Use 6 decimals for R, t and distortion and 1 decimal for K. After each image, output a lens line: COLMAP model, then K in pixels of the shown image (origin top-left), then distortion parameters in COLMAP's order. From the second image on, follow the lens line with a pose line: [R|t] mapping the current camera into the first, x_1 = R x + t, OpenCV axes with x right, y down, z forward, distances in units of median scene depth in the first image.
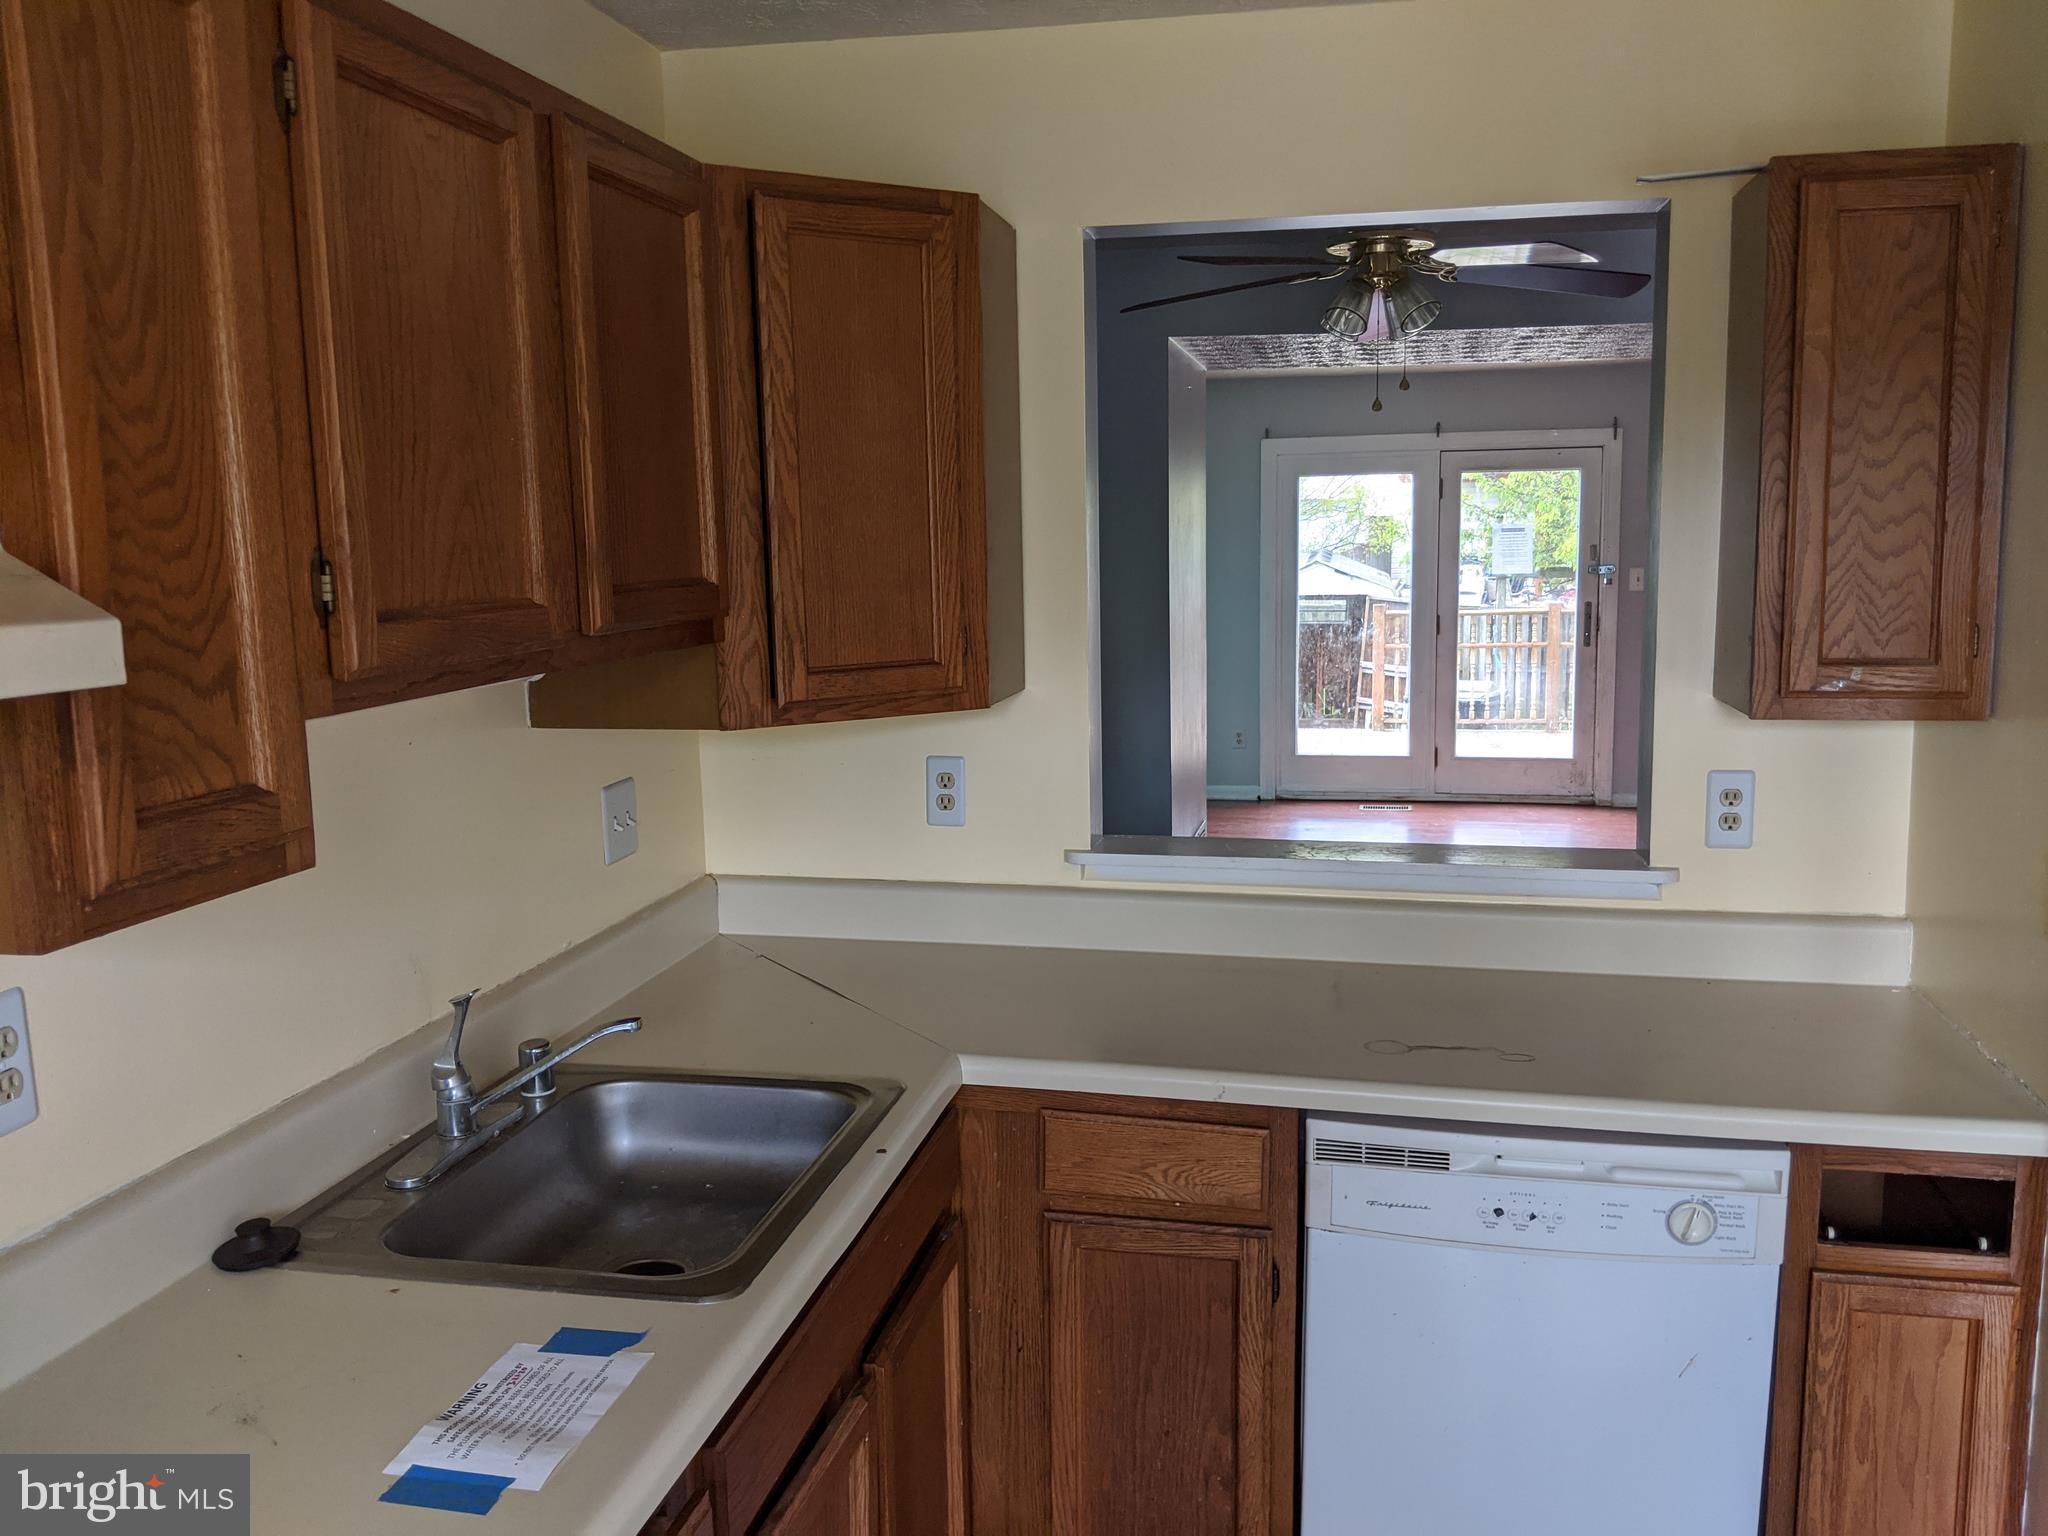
lens RADIAL K [[1650.1, 0, 1022.1], [0, 1650.1, 755.8], [0, 0, 1]] dist [-0.009020, -0.016744]
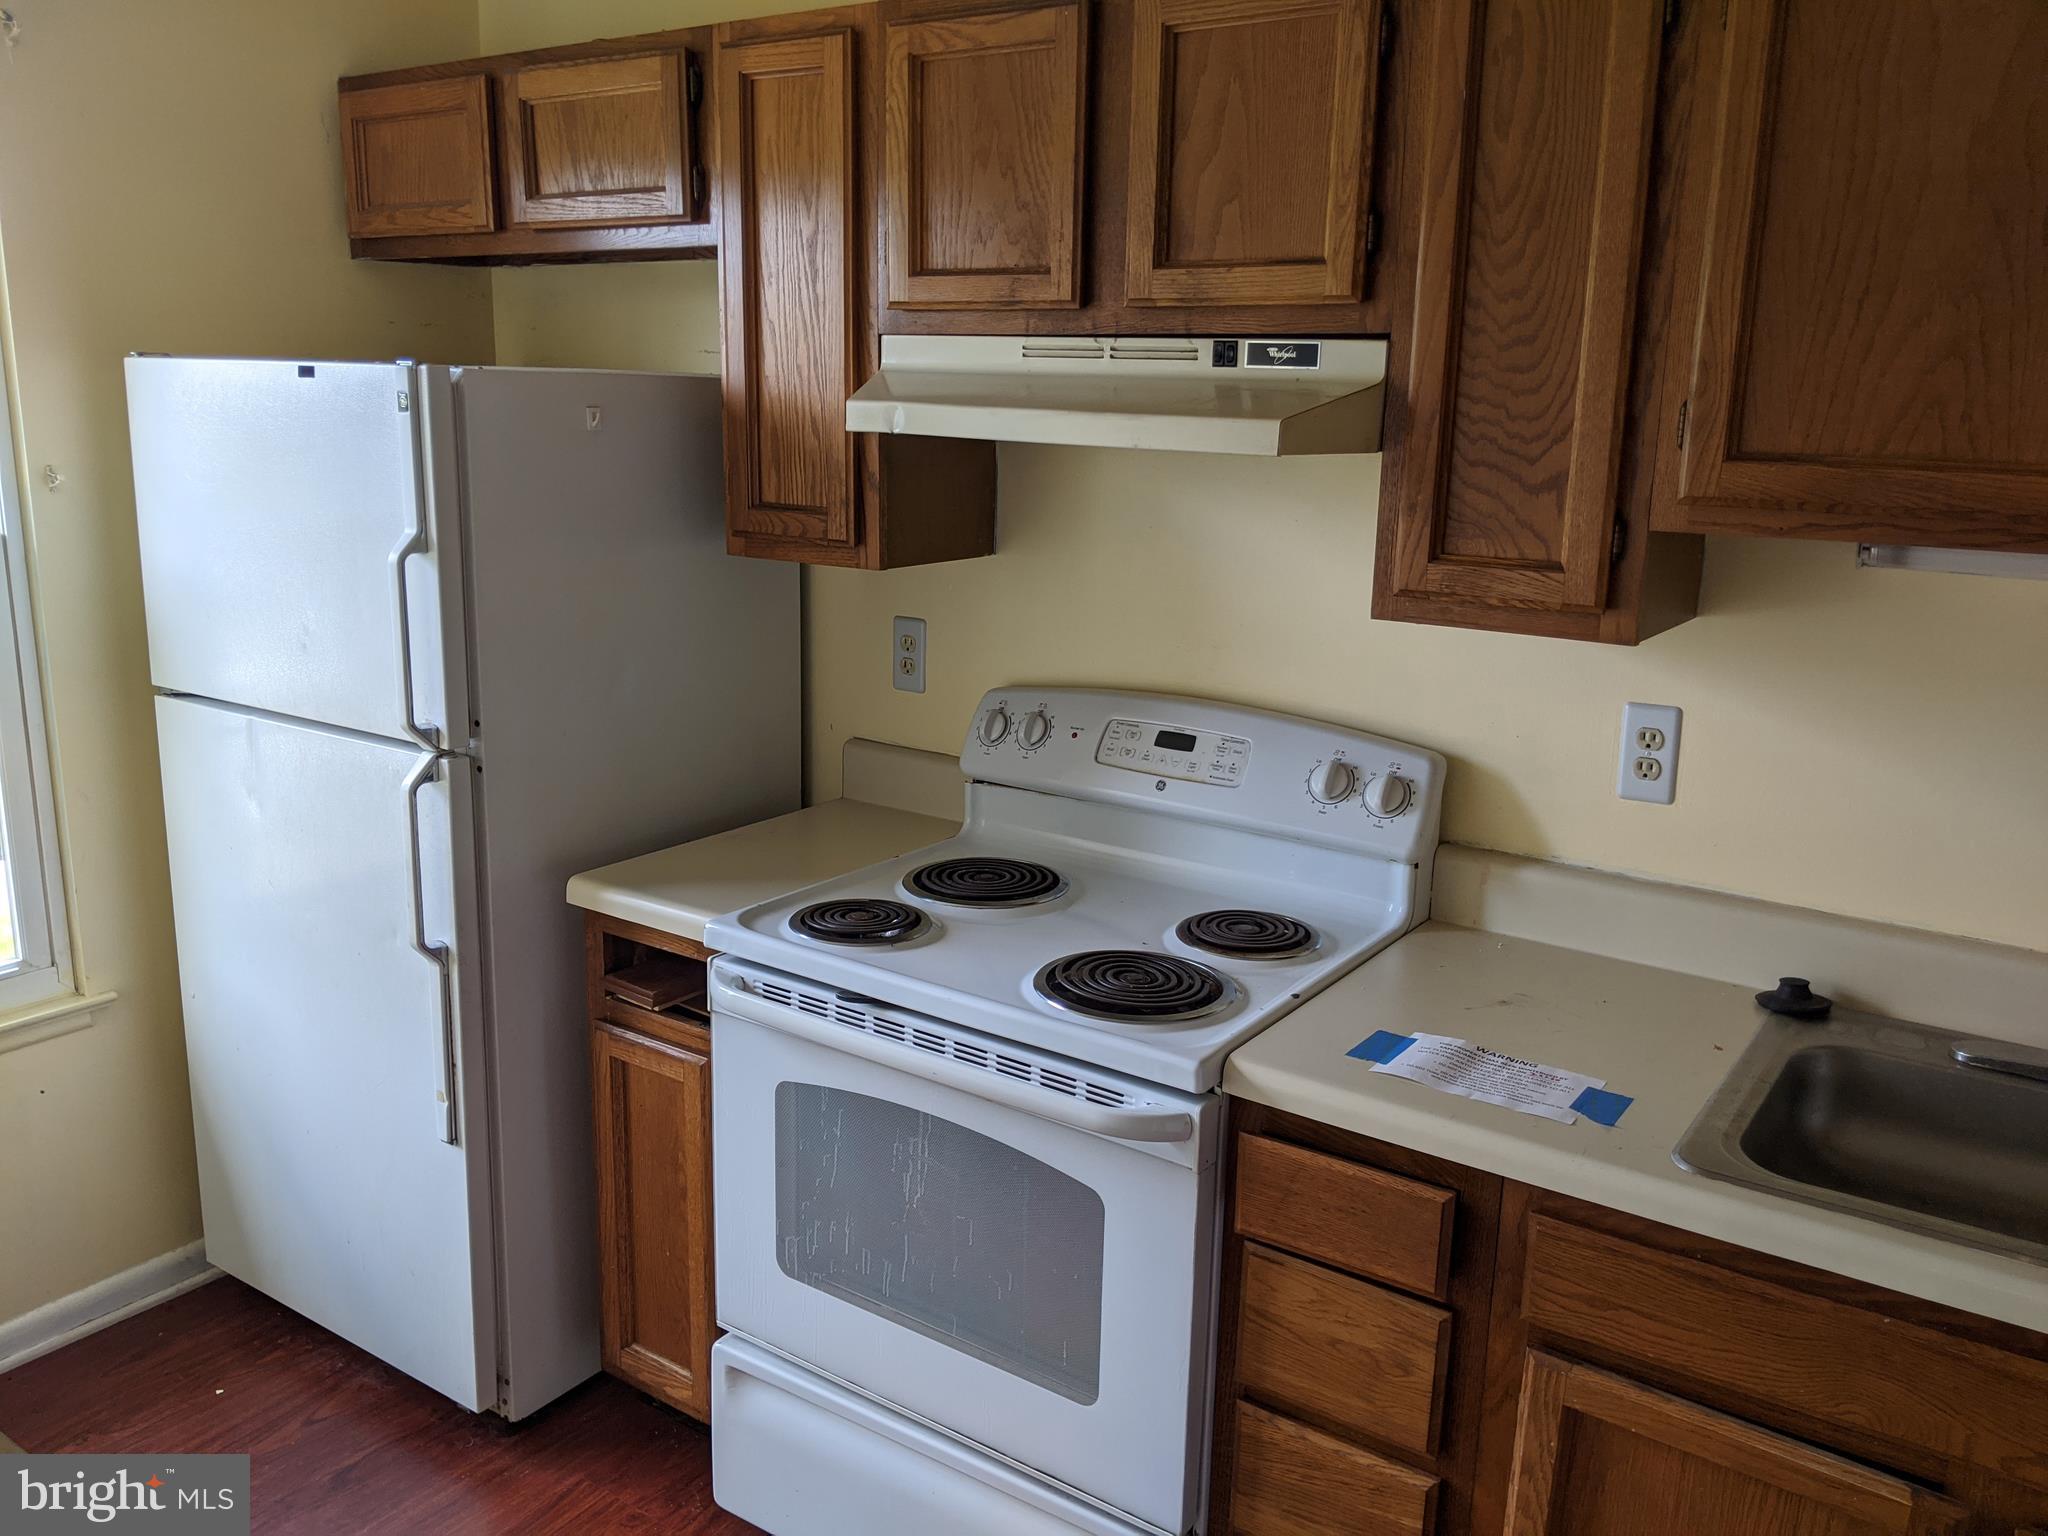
lens RADIAL K [[1631.3, 0, 1017.8], [0, 1631.3, 758.7], [0, 0, 1]] dist [0.020308, -0.011053]
pose [[-0.380579, 0.219320, -0.898364, 0.733247], [-0.142562, 0.945940, 0.291330, -0.122203], [0.913693, 0.238946, -0.328739, 0.809320]]
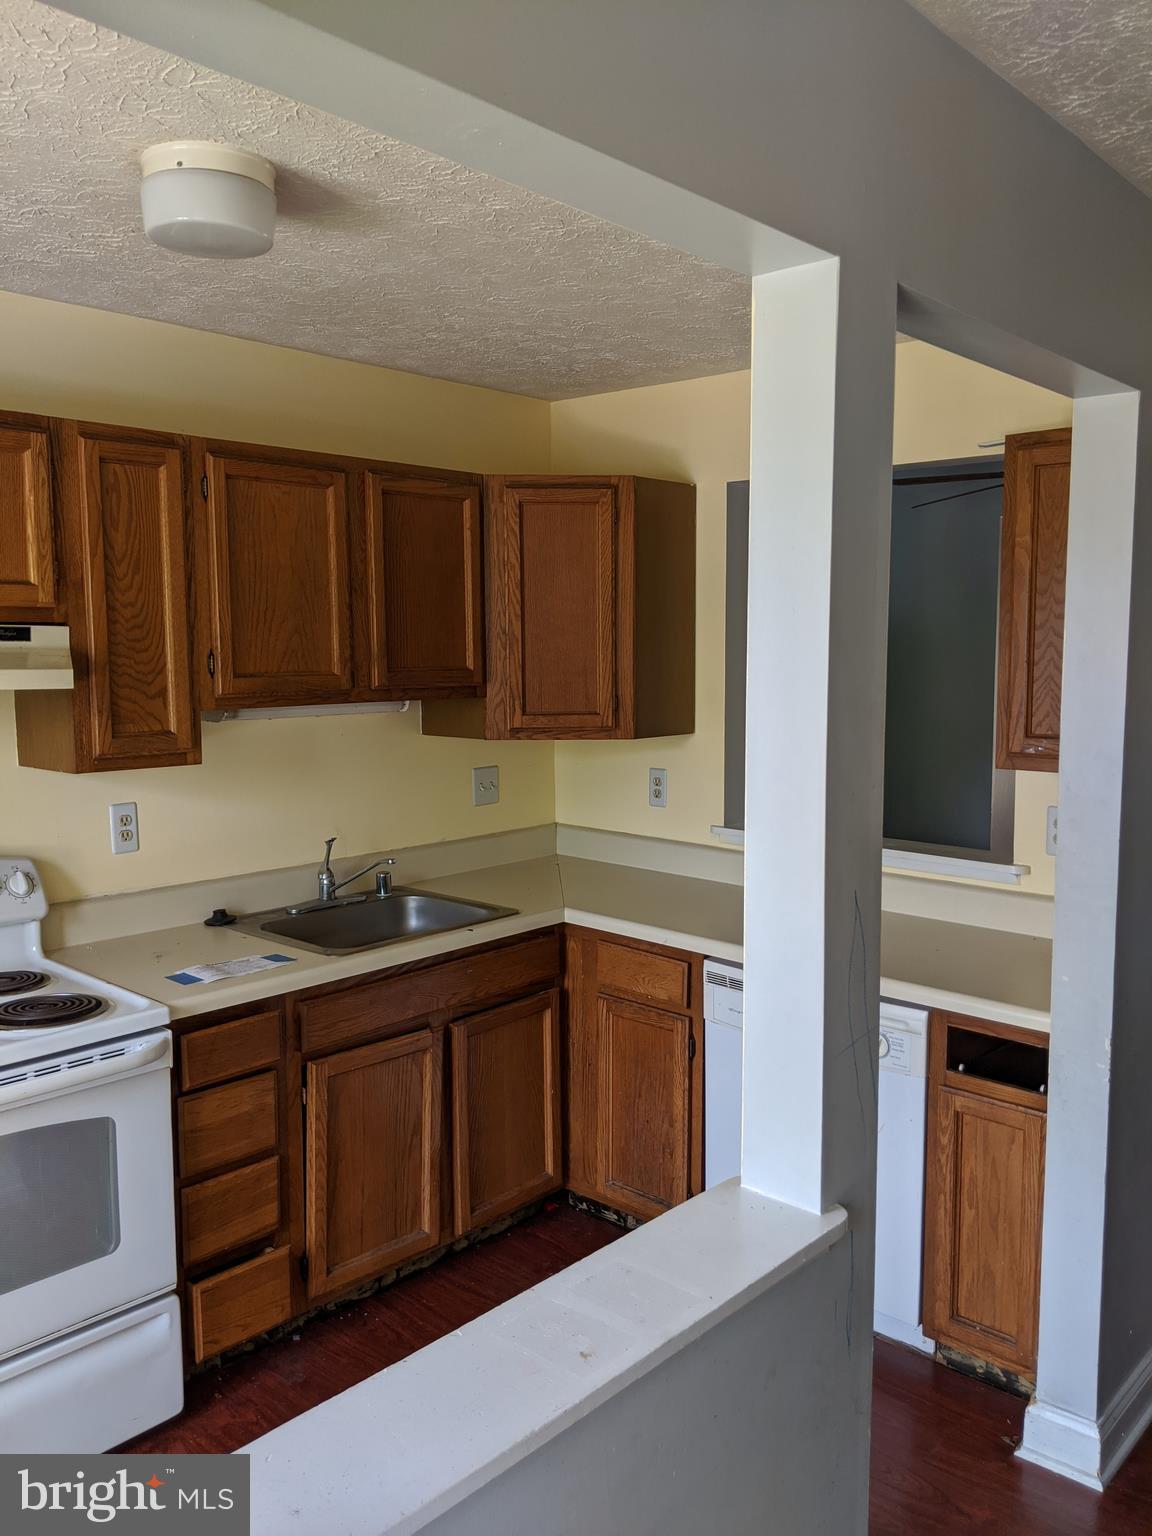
lens RADIAL K [[1198.8, 0, 576.0], [0, 1198.8, 768.0], [0, 0, 1]] dist [0.001324, -0.003488]
pose [[0.864423, 0.068604, -0.498063, 0.904267], [-0.083586, 0.996470, -0.007813, 0.029705], [0.495769, 0.048385, 0.867105, -0.351582]]
